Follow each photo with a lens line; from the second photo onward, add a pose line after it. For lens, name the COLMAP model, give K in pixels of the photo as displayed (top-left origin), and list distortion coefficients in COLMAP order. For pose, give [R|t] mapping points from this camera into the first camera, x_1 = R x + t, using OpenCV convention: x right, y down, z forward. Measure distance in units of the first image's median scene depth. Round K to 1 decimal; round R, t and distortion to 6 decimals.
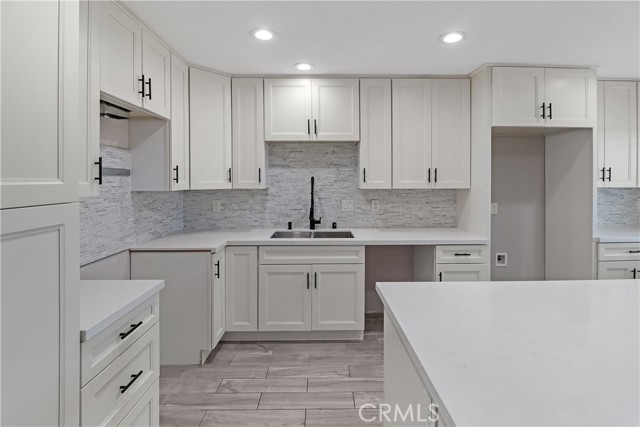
lens RADIAL K [[309.3, 0, 321.4], [0, 309.3, 184.6], [0, 0, 1]] dist [-0.002230, -0.000344]
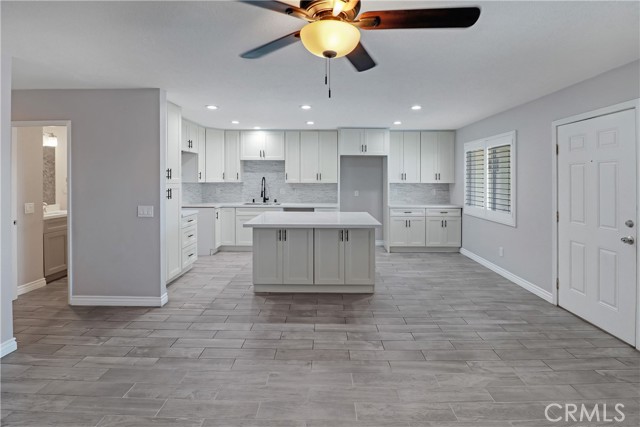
lens RADIAL K [[304.9, 0, 322.2], [0, 304.9, 180.9], [0, 0, 1]] dist [-0.001684, -0.012384]
pose [[0.999785, 0.006893, -0.019536, 0.429188], [-0.007048, 0.999944, -0.007881, 0.016001], [0.019481, 0.008017, 0.999778, -1.107481]]
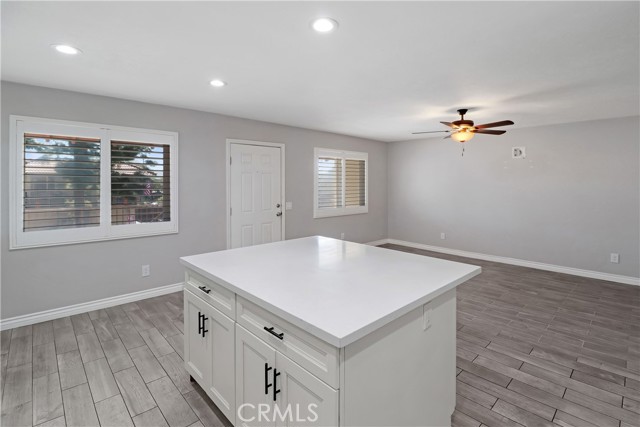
lens RADIAL K [[304.9, 0, 322.2], [0, 304.9, 180.9], [0, 0, 1]] dist [-0.001684, -0.012384]
pose [[-0.679943, 0.003082, 0.733258, -0.159828], [0.011004, 0.999921, 0.006001, -0.022926], [-0.733182, 0.012149, -0.679924, 0.805448]]
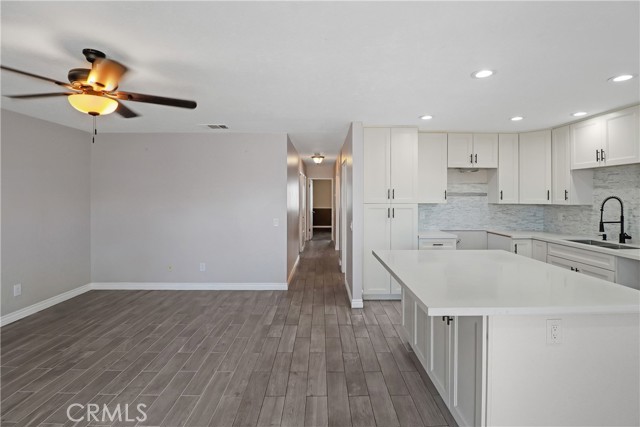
lens RADIAL K [[301.0, 0, 328.1], [0, 301.0, 195.6], [0, 0, 1]] dist [-0.011294, -0.000214]
pose [[0.009698, -0.001848, -0.999951, 1.138400], [-0.017982, 0.999836, -0.002022, -0.005834], [0.999791, 0.018001, 0.009663, -0.082002]]
